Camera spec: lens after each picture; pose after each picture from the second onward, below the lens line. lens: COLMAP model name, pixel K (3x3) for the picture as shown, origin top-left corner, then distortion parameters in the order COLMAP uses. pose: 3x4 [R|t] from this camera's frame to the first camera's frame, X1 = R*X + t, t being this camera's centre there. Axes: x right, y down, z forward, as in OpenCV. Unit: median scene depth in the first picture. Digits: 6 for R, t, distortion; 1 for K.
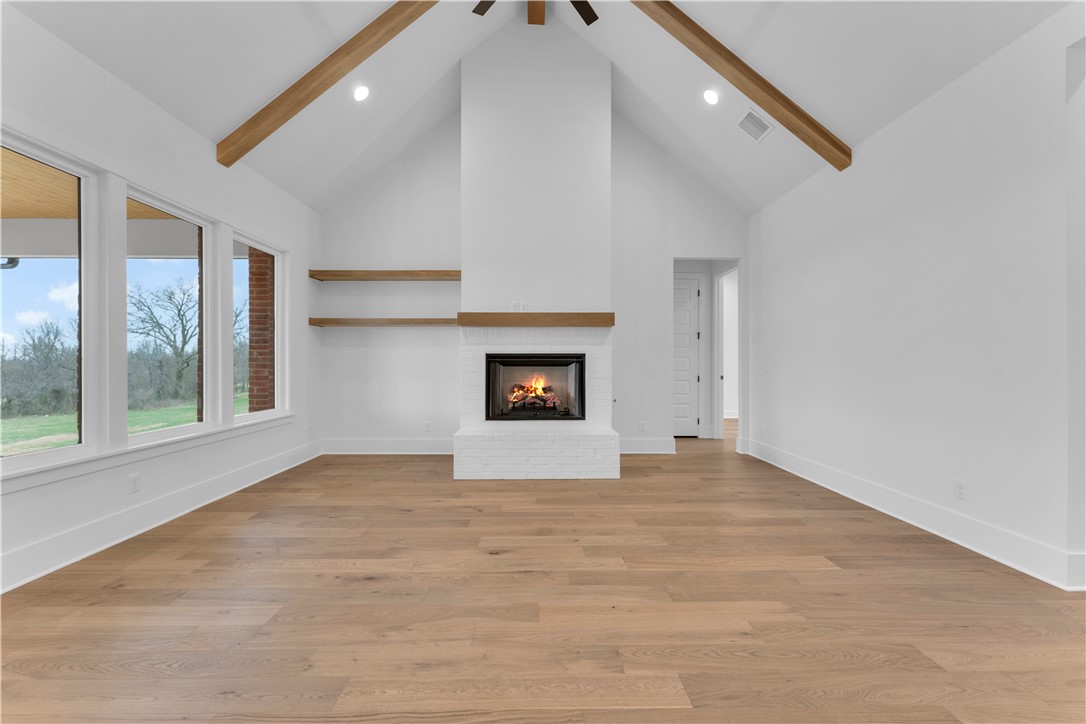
lens RADIAL K [[438.1, 0, 539.6], [0, 438.1, 359.7], [0, 0, 1]] dist [0.000368, 0.001094]
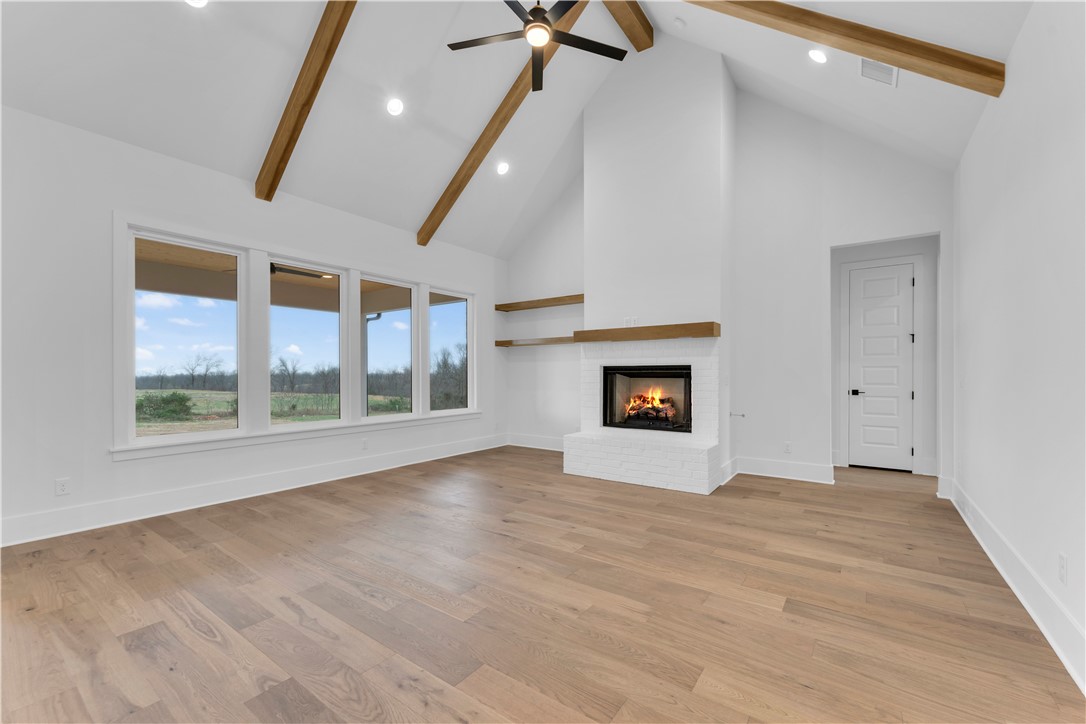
lens RADIAL K [[438.1, 0, 534.6], [0, 438.1, 370.4], [0, 0, 1]] dist [0.000368, 0.001094]
pose [[0.802790, -0.006533, -0.596226, 0.499942], [0.005415, 0.999979, -0.003666, 0.000117], [0.596237, -0.000286, 0.802808, 0.005405]]
